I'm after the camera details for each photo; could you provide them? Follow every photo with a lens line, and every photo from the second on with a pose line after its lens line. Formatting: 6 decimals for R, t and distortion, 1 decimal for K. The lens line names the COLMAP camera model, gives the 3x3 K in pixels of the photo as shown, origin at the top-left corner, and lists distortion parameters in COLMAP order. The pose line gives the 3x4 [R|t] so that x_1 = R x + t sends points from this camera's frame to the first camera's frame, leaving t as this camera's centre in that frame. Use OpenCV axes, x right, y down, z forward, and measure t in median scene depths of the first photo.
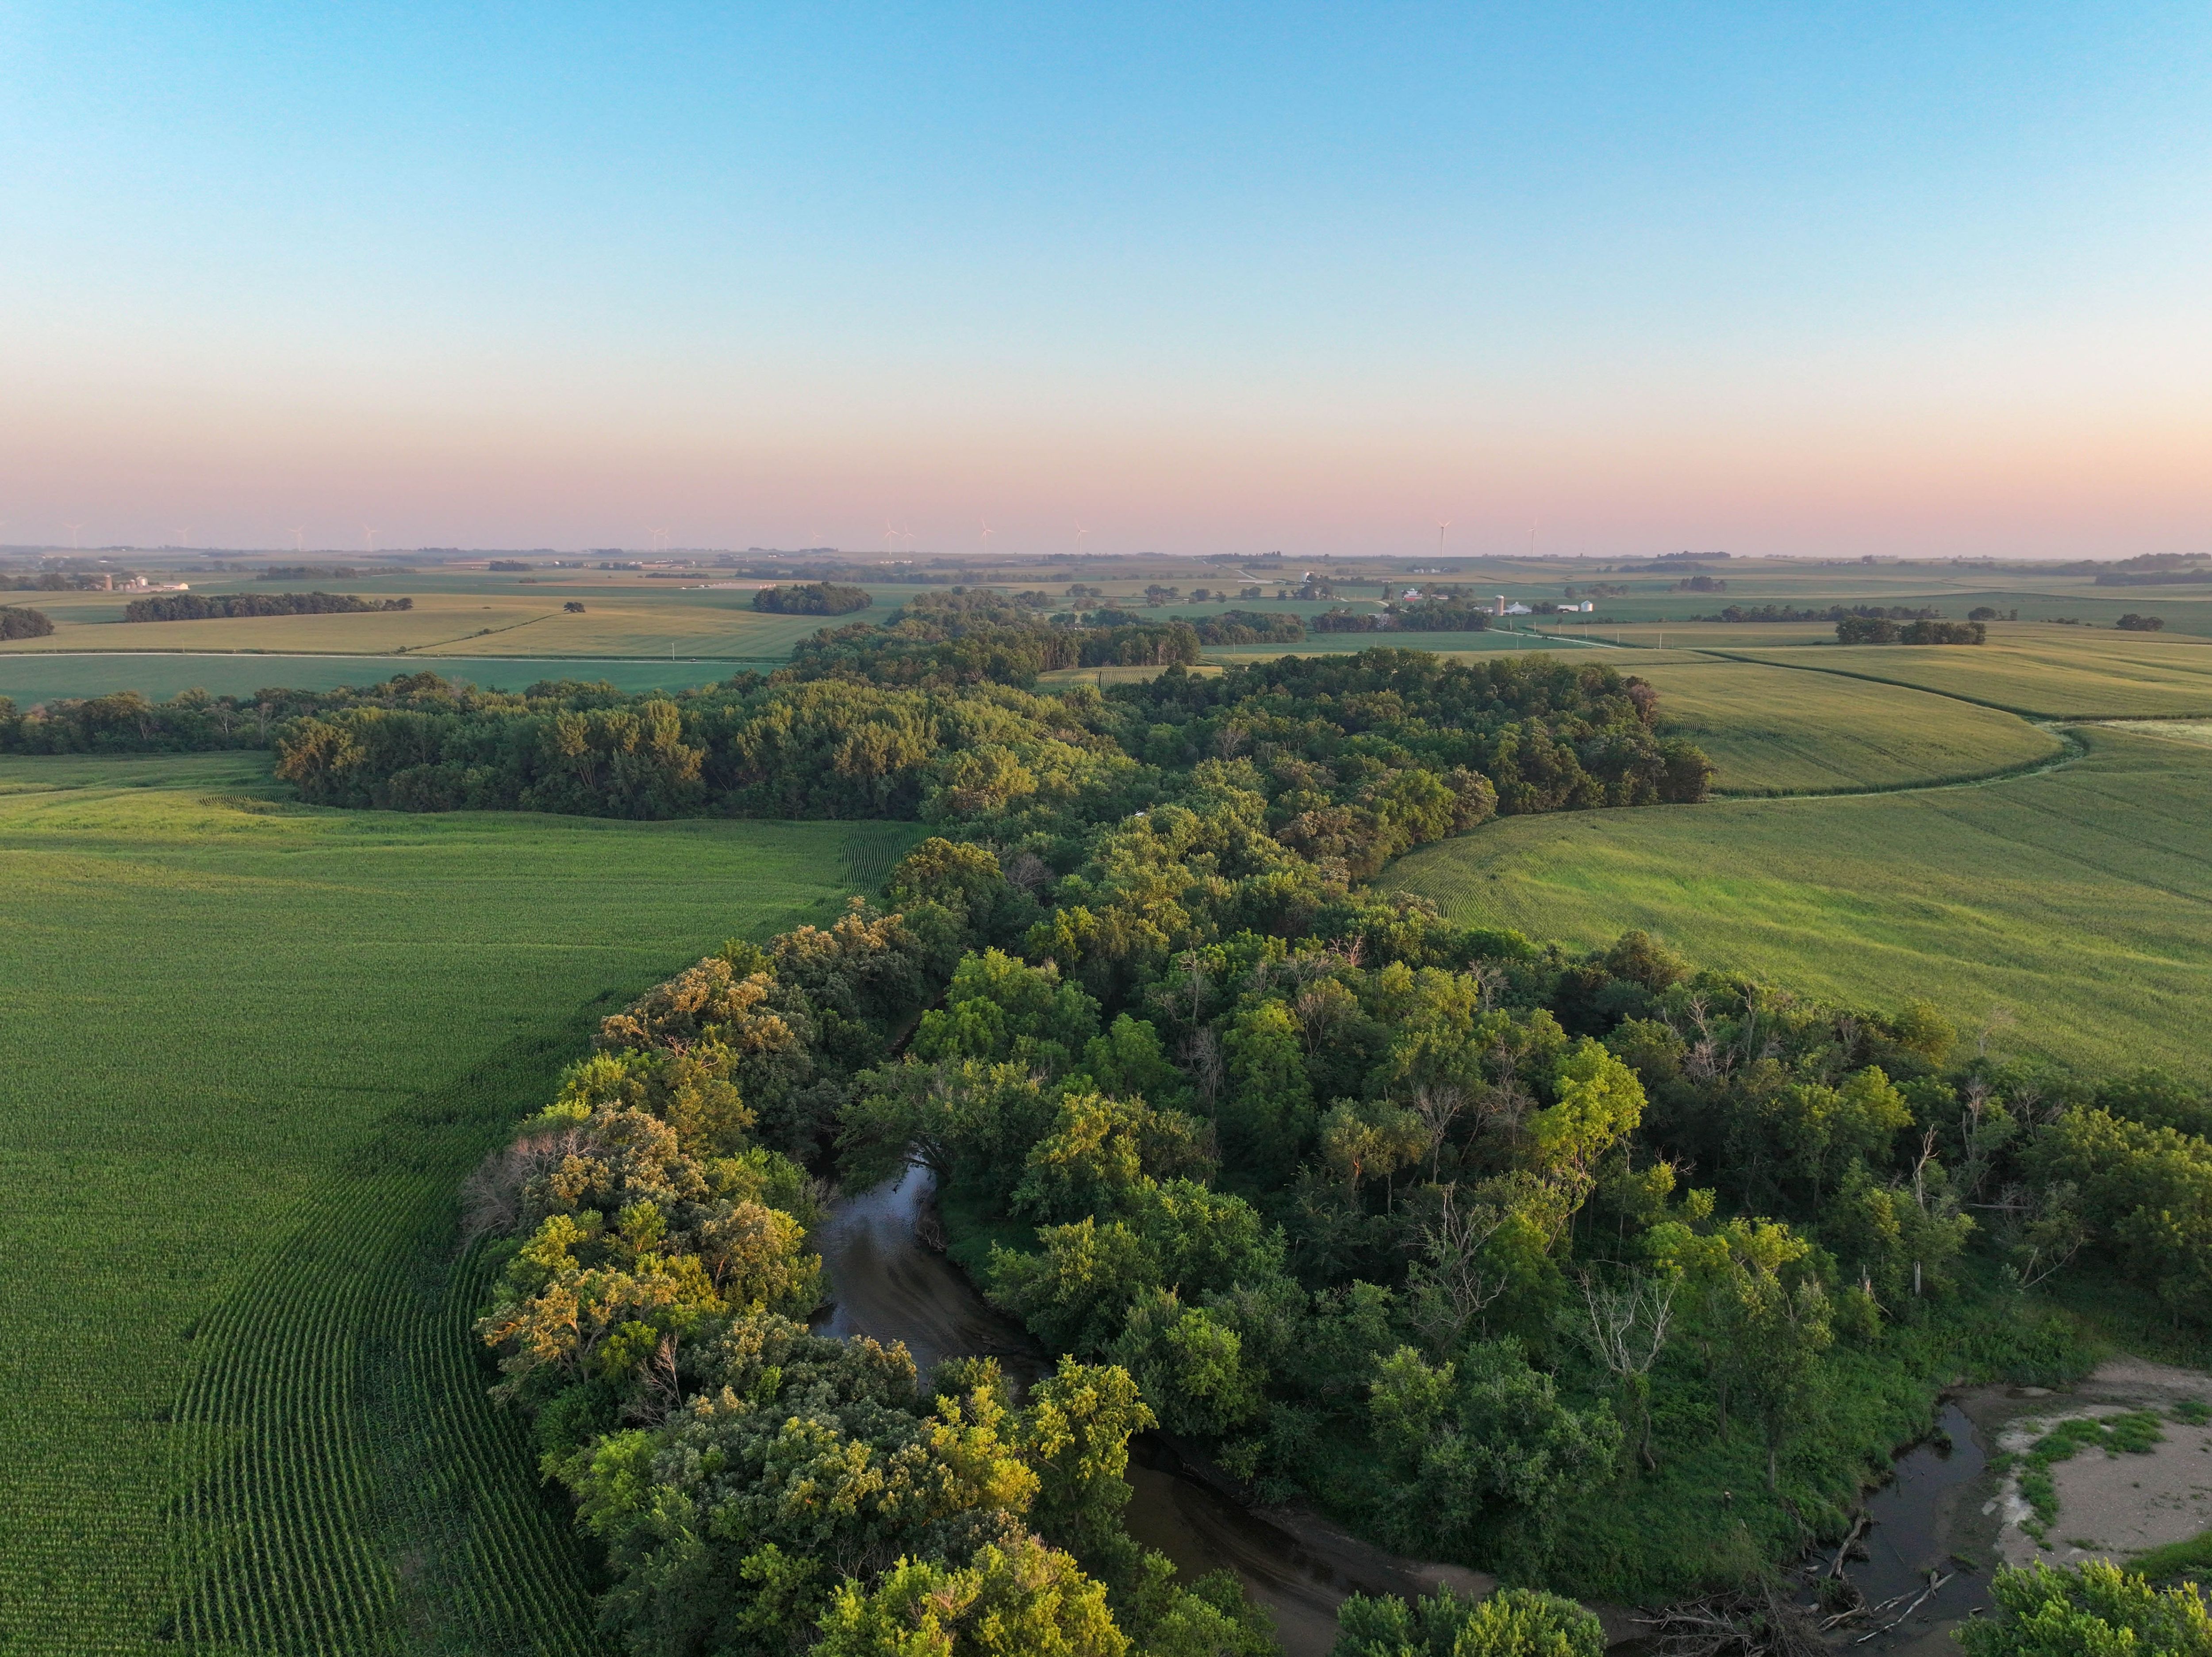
lens RADIAL K [[1654.9, 0, 1100.5], [0, 1654.9, 814.9], [0, 0, 1]] dist [0.004821, -0.002193]
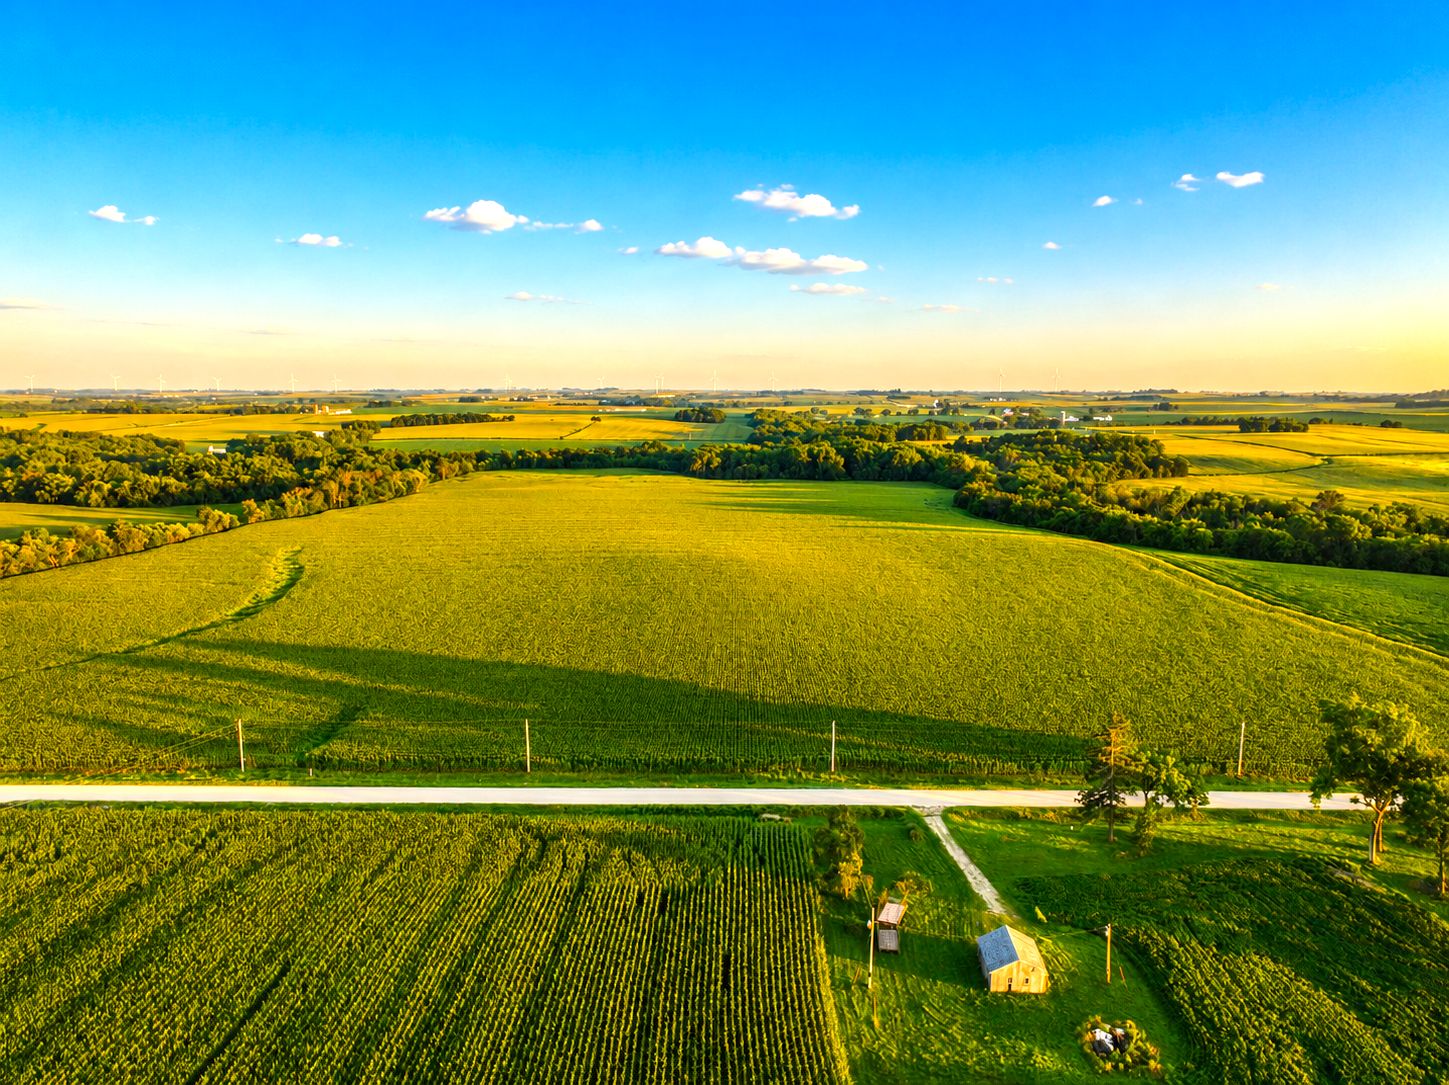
lens RADIAL K [[1080.9, 0, 724.5], [0, 1080.9, 542.5], [0, 0, 1]] dist [0.002728, 0.003433]
pose [[0.999483, 0.000176, -0.032166, -0.123465], [-0.000732, 0.999851, -0.017258, 0.045101], [0.032158, 0.017273, 0.999334, -0.293732]]
